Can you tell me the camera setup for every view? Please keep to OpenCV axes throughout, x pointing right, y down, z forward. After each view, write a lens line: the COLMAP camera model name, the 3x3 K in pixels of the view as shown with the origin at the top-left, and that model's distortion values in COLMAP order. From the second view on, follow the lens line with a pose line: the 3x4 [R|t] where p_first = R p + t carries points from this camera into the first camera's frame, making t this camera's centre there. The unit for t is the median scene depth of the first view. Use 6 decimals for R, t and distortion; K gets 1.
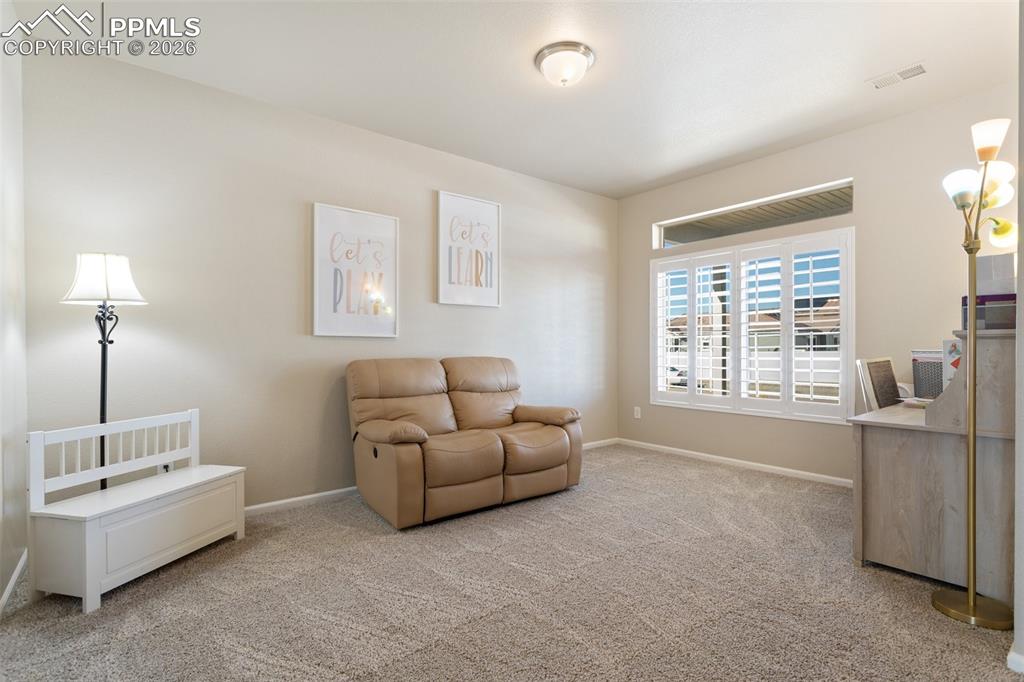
lens RADIAL K [[483.9, 0, 514.2], [0, 483.9, 336.1], [0, 0, 1]] dist [0.003599, 0.000648]
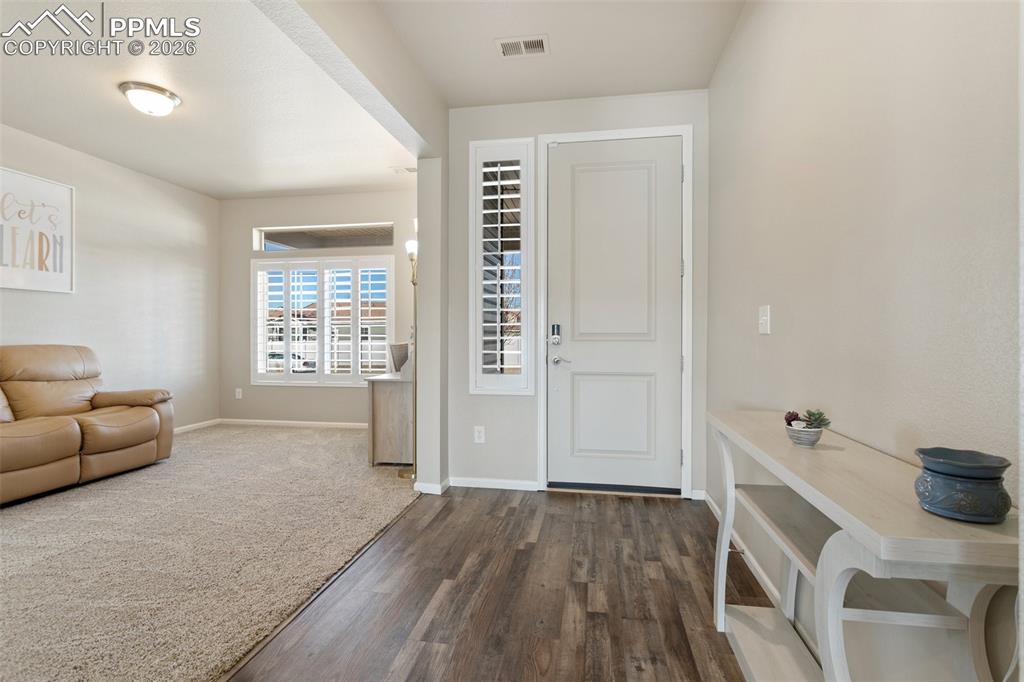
lens RADIAL K [[483.9, 0, 514.2], [0, 483.9, 336.1], [0, 0, 1]] dist [0.003599, 0.000648]
pose [[0.751879, 0.000761, 0.659301, -0.007763], [-0.015528, 0.999742, 0.016555, -0.004674], [-0.659118, -0.022685, 0.751697, -0.342091]]
